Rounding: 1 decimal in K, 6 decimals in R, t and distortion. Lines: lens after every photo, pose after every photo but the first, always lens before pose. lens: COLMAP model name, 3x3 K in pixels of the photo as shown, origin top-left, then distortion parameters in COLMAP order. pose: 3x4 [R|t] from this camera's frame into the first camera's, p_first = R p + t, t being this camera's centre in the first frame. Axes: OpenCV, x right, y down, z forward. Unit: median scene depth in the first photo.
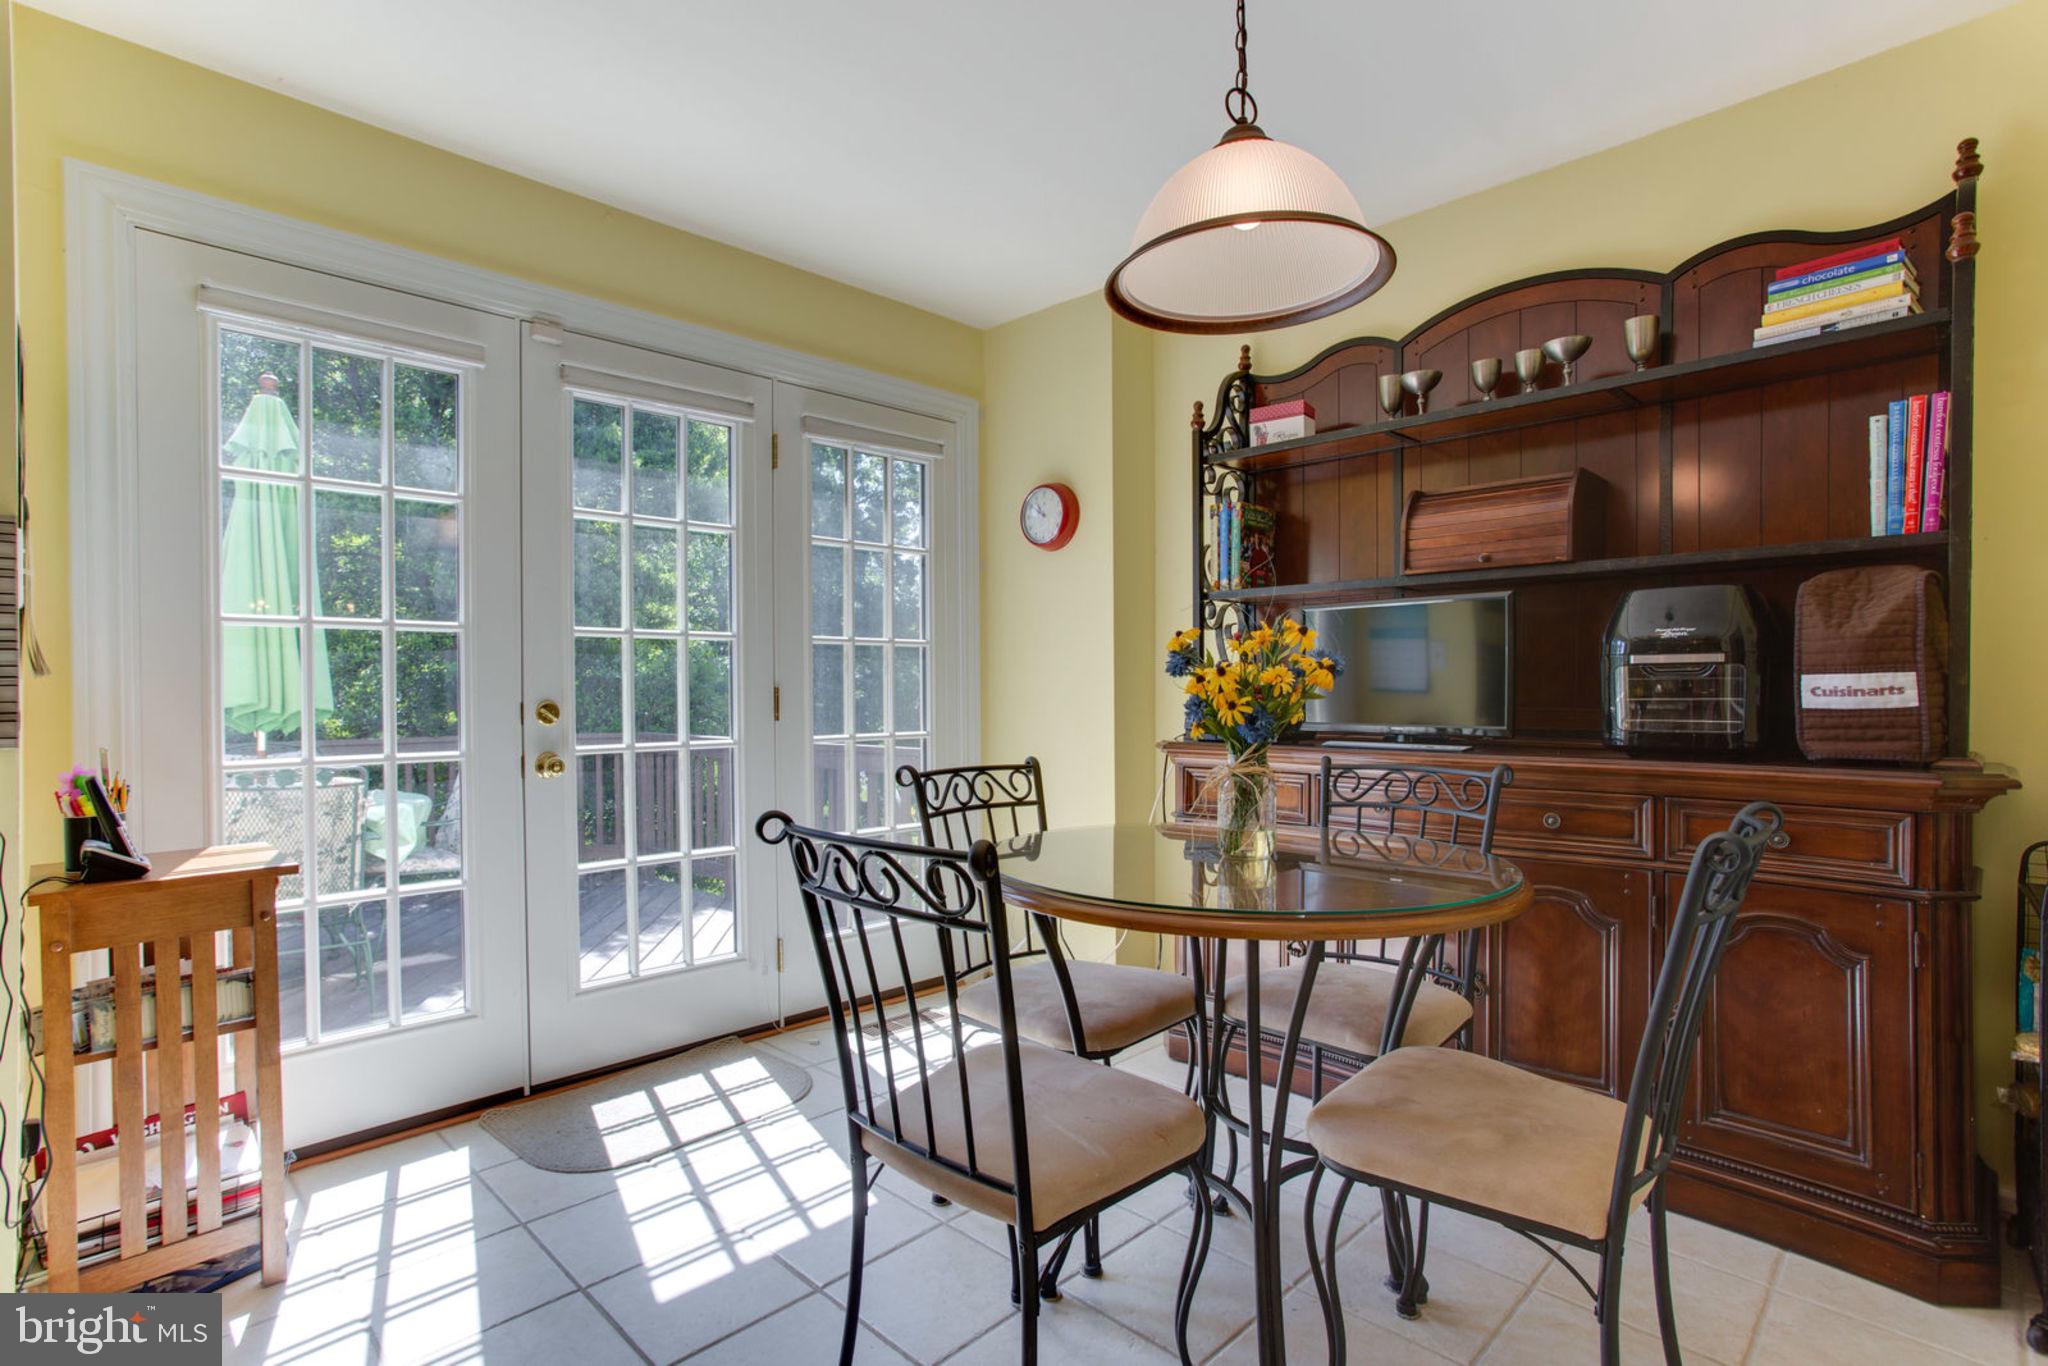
lens RADIAL K [[994.2, 0, 1002.2], [0, 994.2, 694.4], [0, 0, 1]] dist [-0.044698, 0.013480]
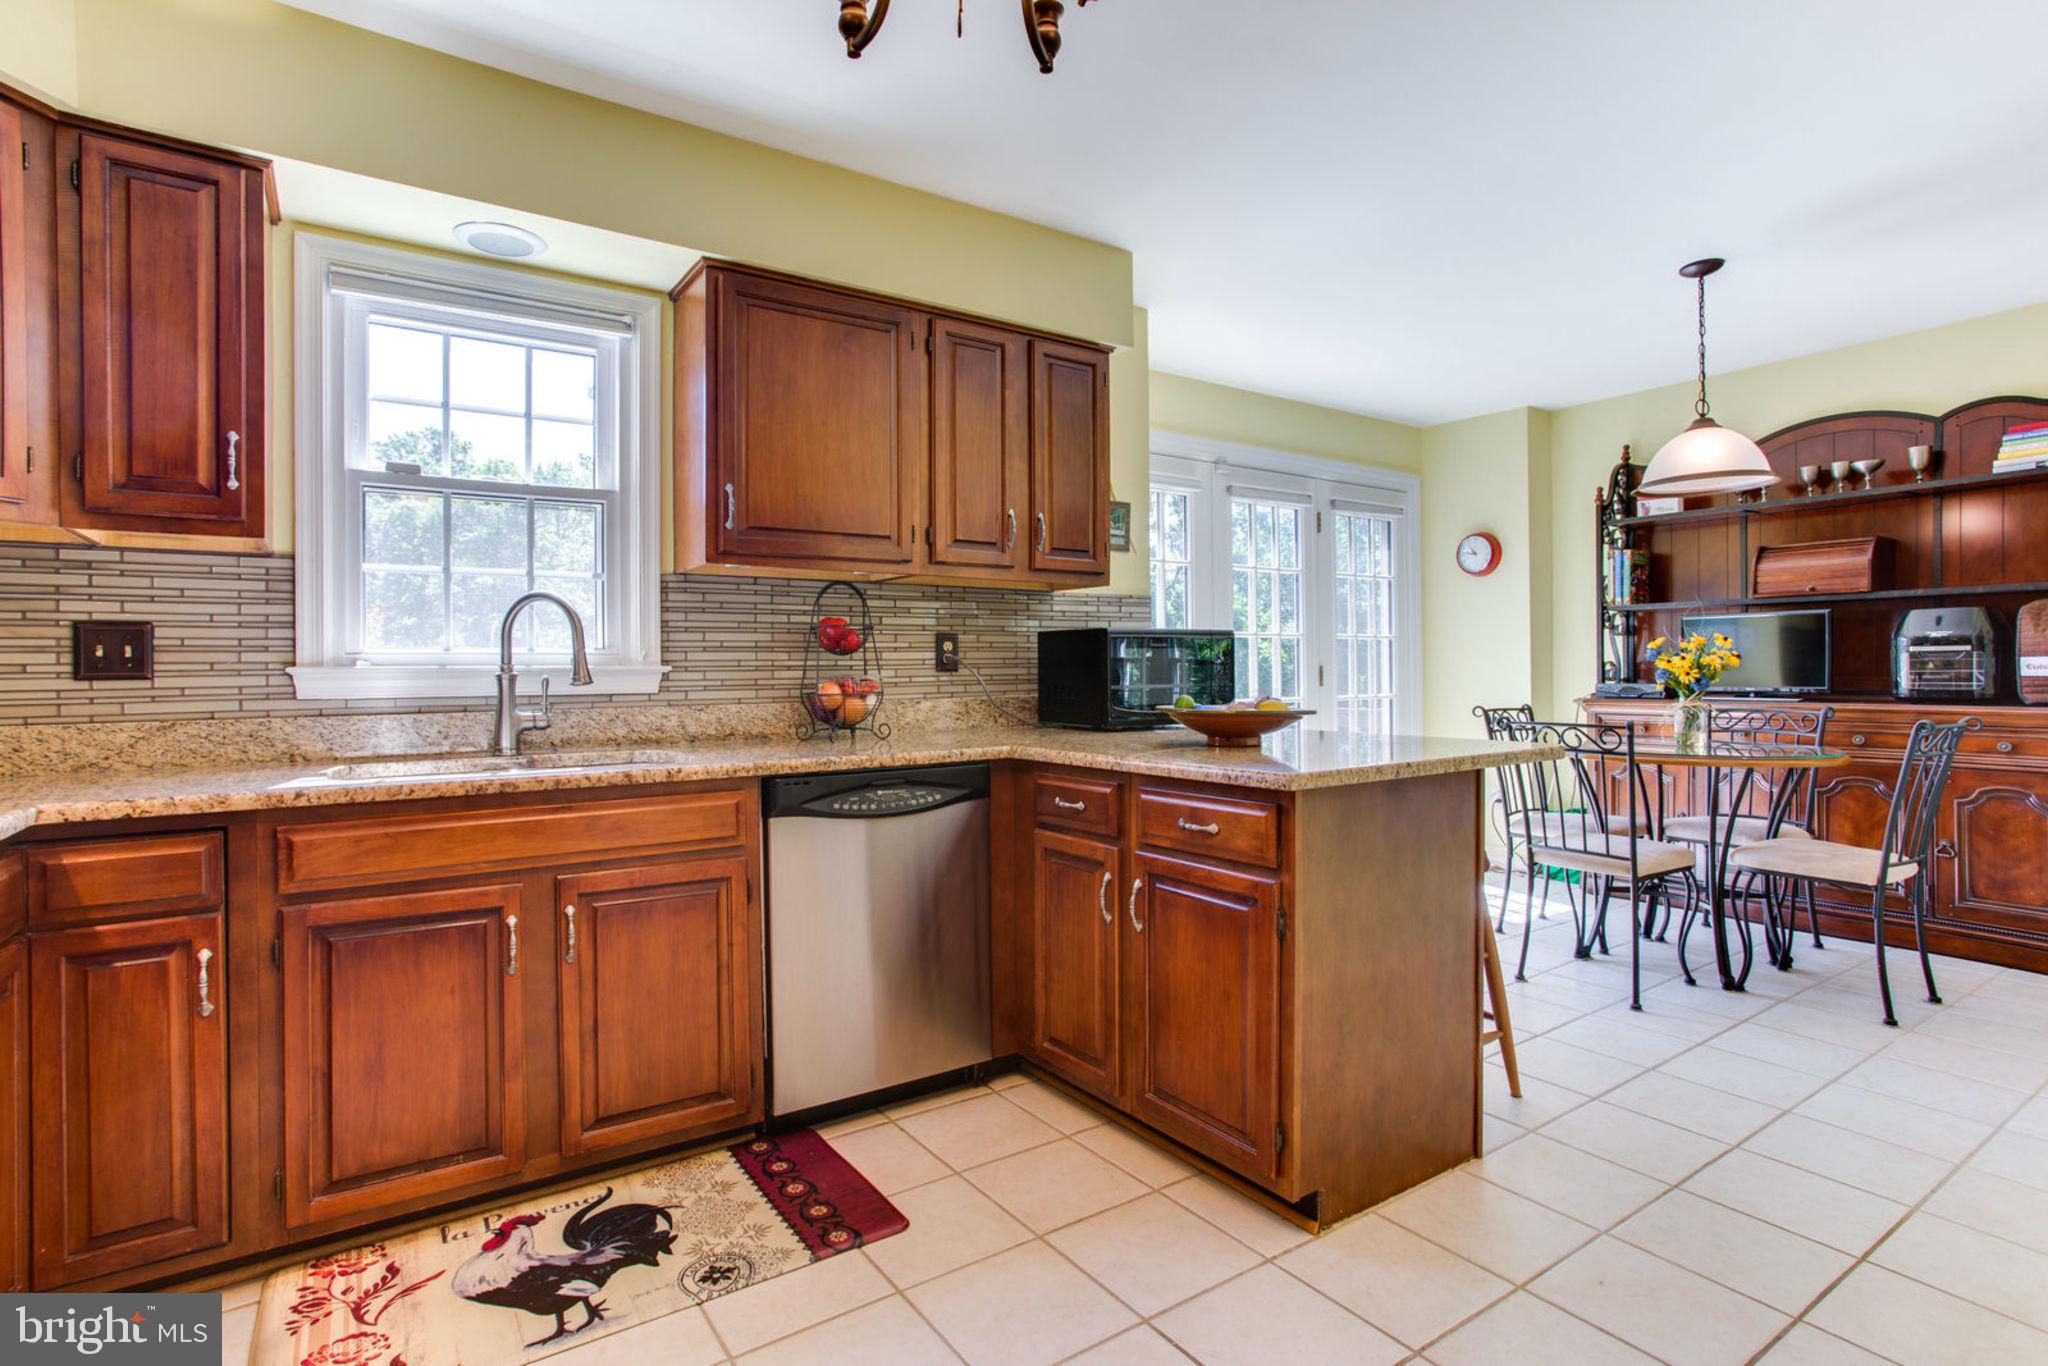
lens RADIAL K [[994.2, 0, 962.3], [0, 994.2, 673.2], [0, 0, 1]] dist [-0.044698, 0.013480]
pose [[0.977952, 0.000484, -0.208829, -0.604489], [-0.000554, 1.000000, -0.000277, 0.009014], [0.208829, 0.000387, 0.977952, -0.957528]]
